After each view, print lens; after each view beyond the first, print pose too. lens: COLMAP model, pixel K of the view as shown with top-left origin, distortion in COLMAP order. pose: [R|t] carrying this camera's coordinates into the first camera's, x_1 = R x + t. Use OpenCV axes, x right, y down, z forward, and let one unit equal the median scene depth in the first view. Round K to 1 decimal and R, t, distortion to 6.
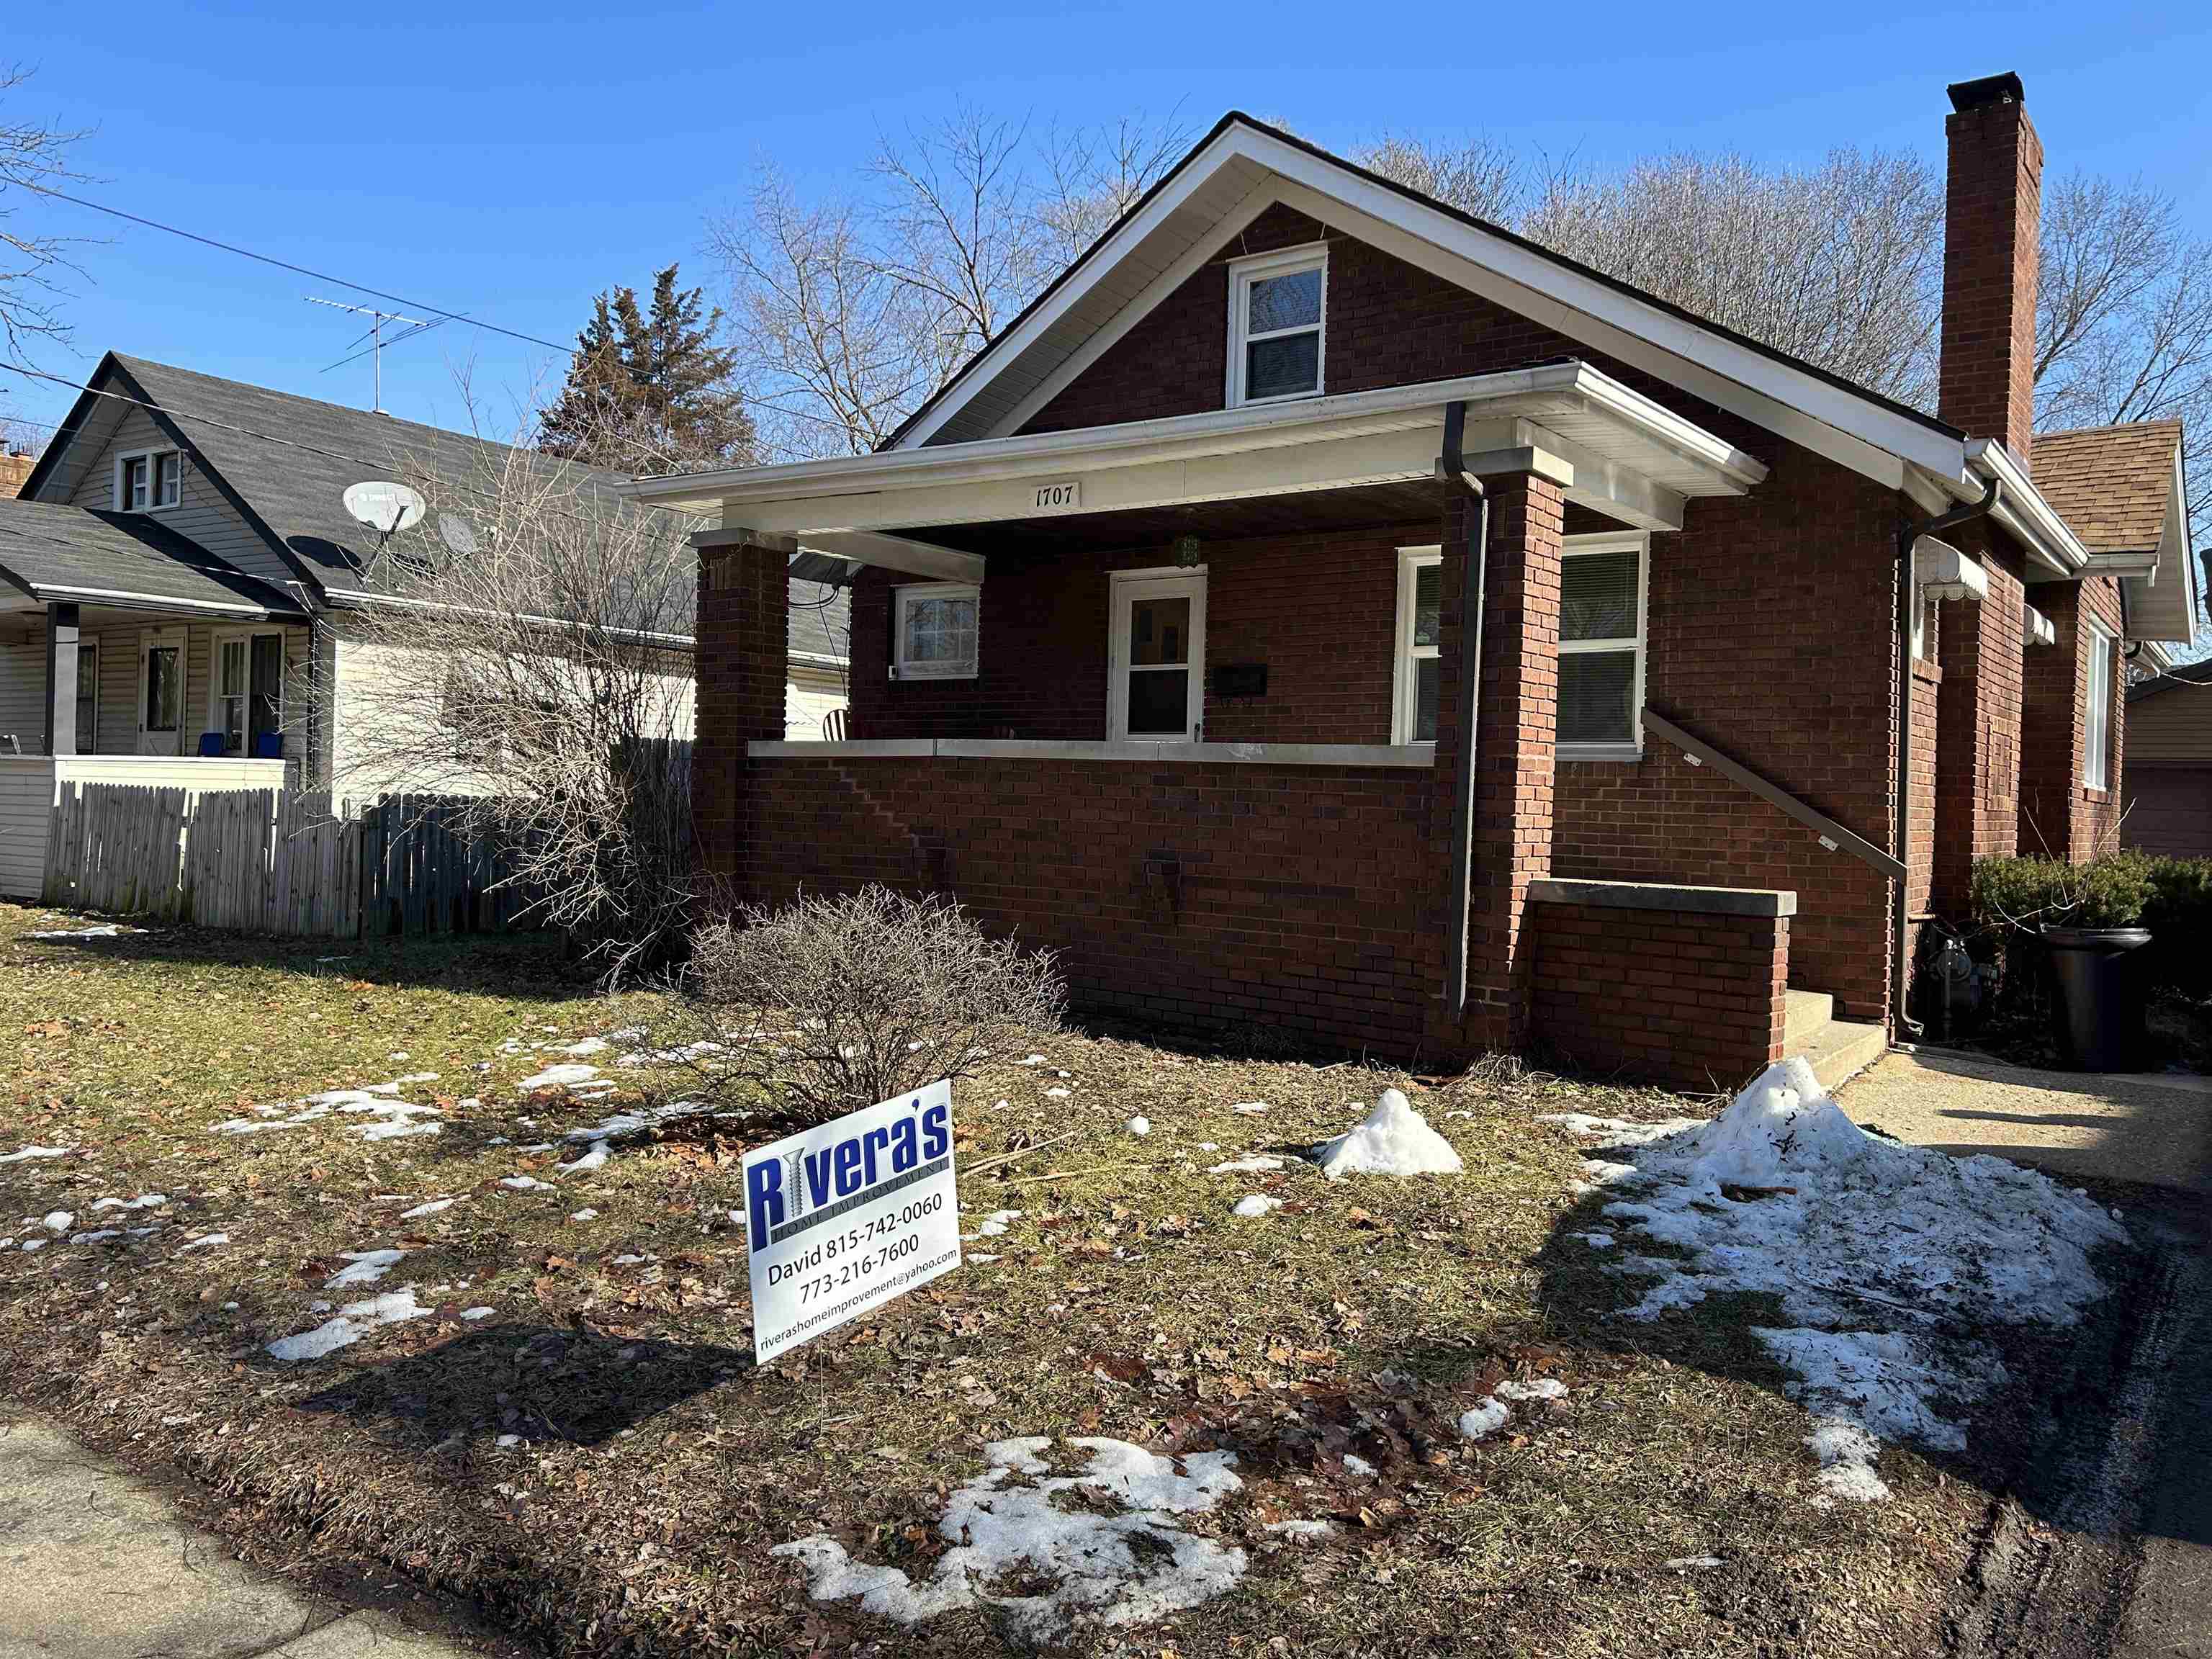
lens RADIAL K [[1650.6, 0, 1105.9], [0, 1650.6, 822.6], [0, 0, 1]] dist [0.168324, -0.493389]
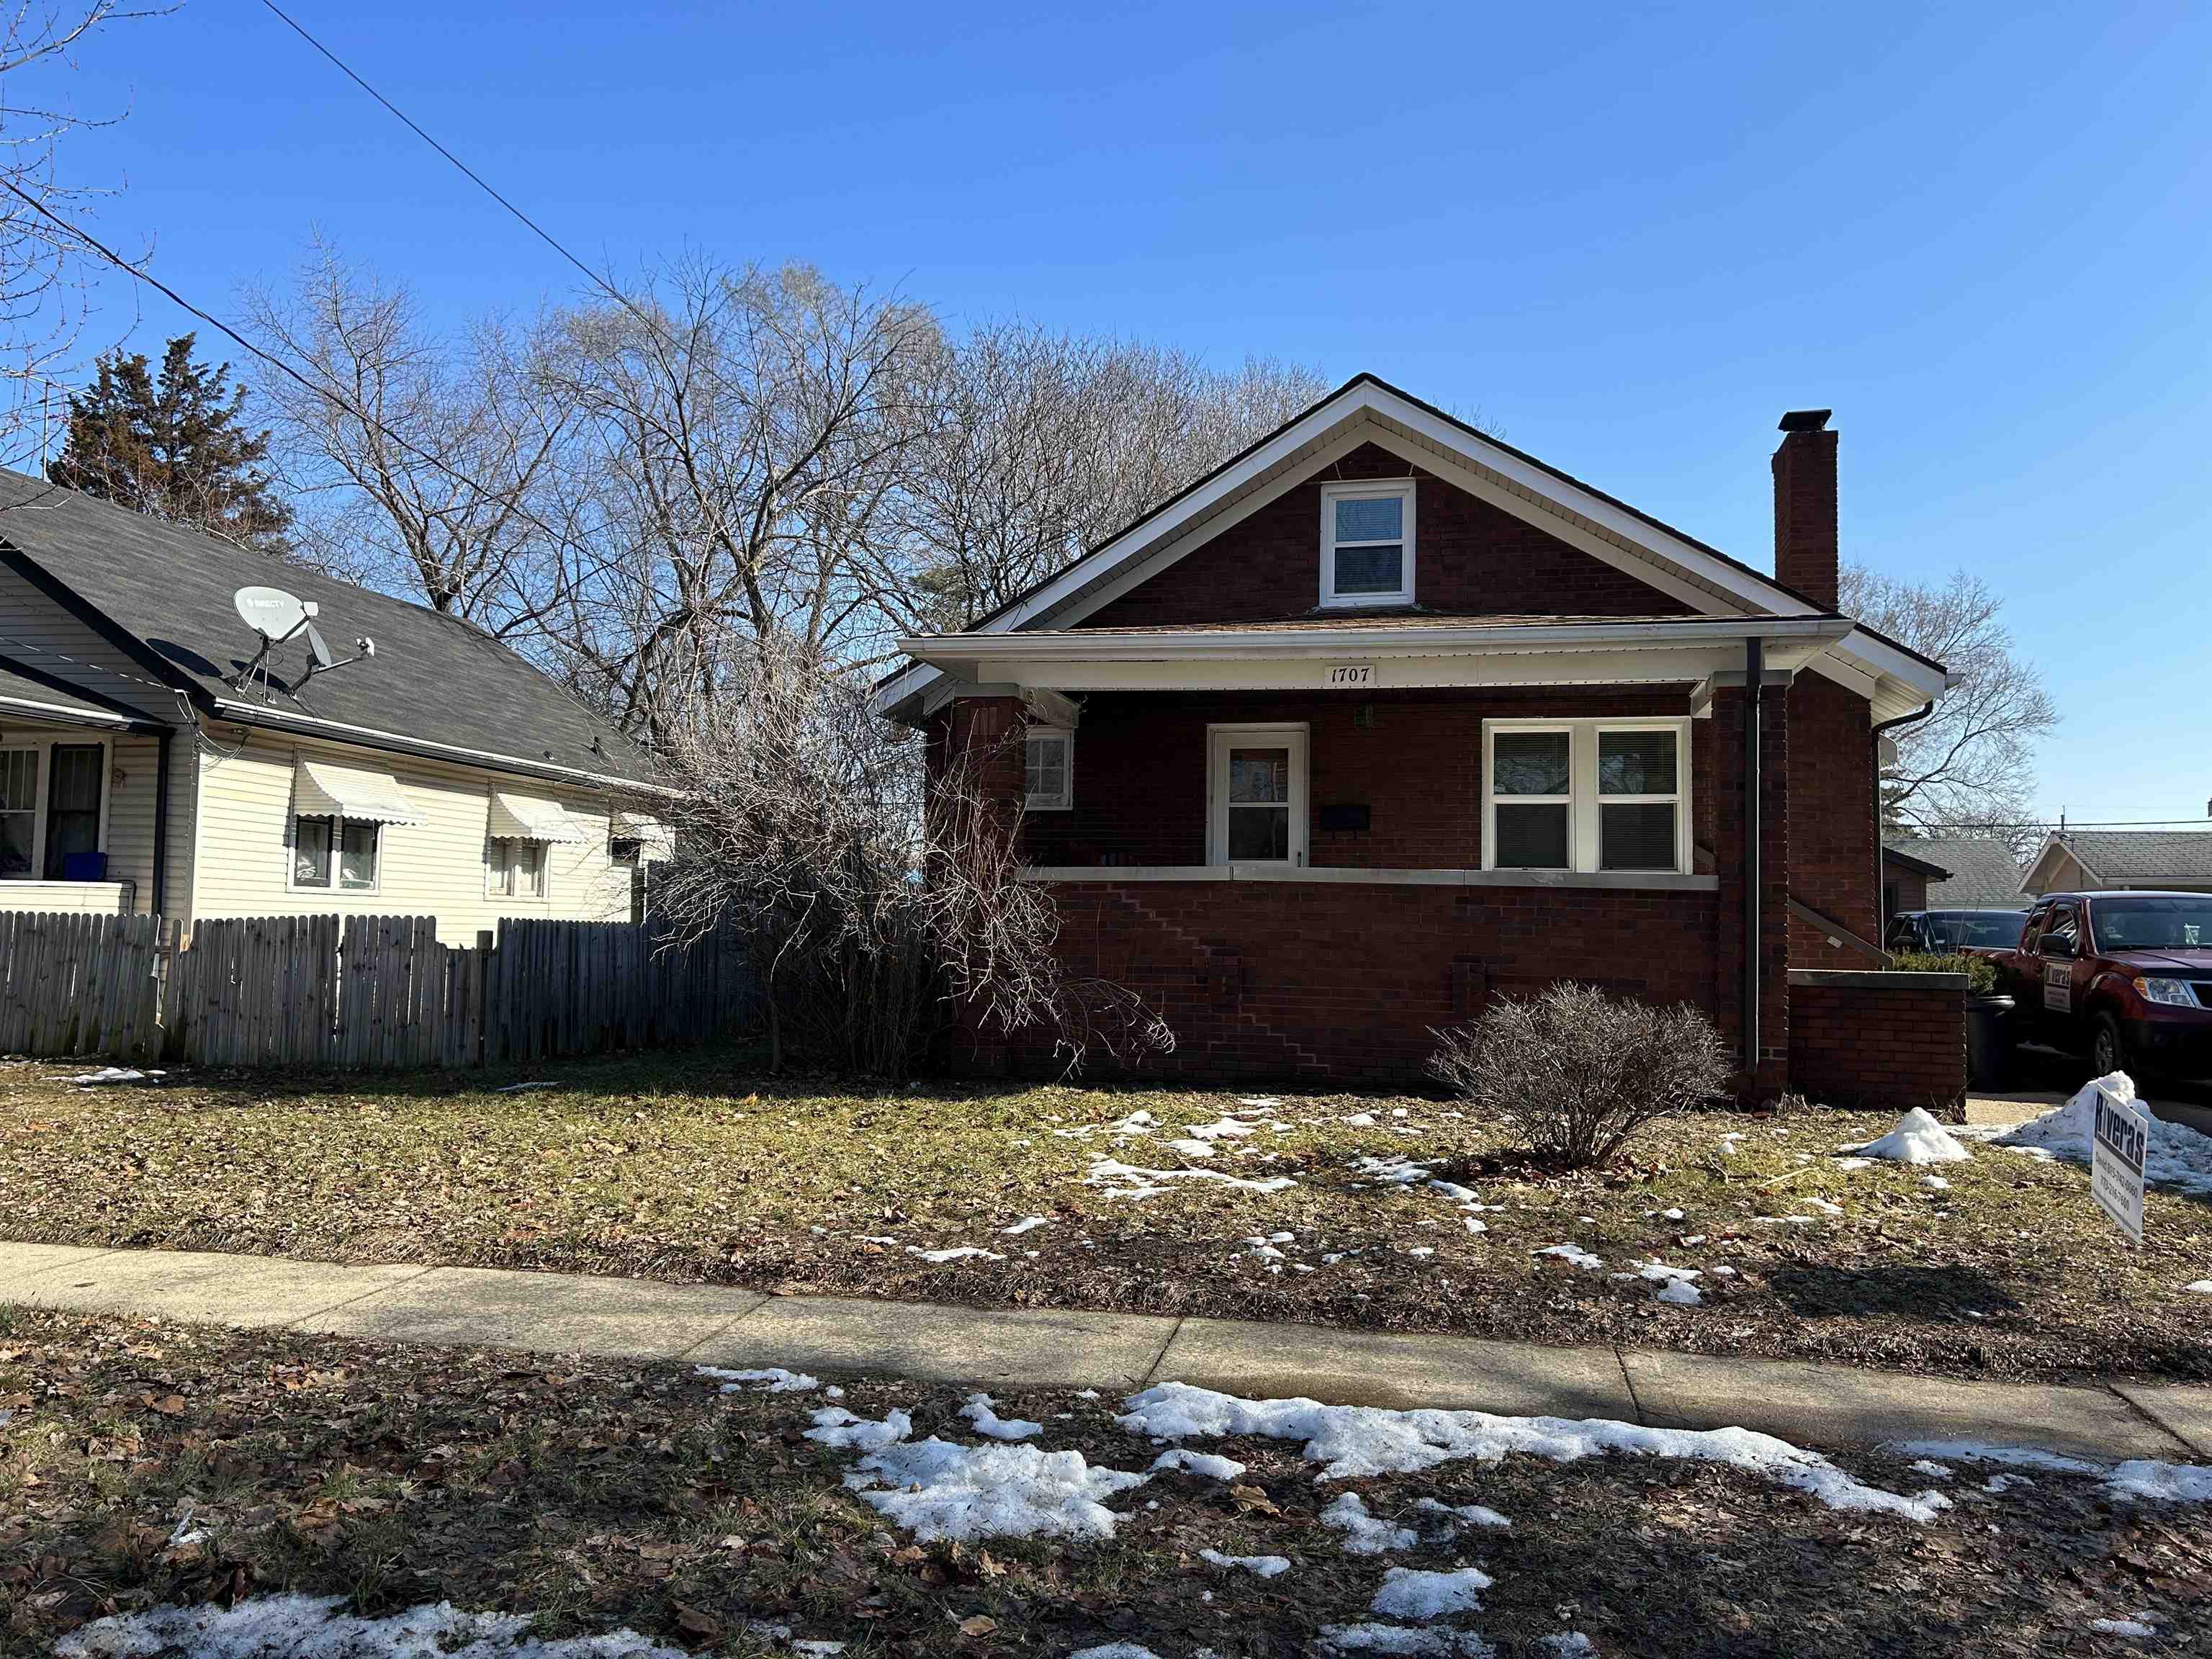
lens RADIAL K [[1678.9, 0, 1106.0], [0, 1678.9, 829.5], [0, 0, 1]] dist [0.080926, -0.131015]
pose [[0.922308, 0.009753, 0.386333, -0.539232], [0.015377, 0.997964, -0.061905, -0.002437], [-0.386150, 0.063036, 0.920280, -0.075270]]
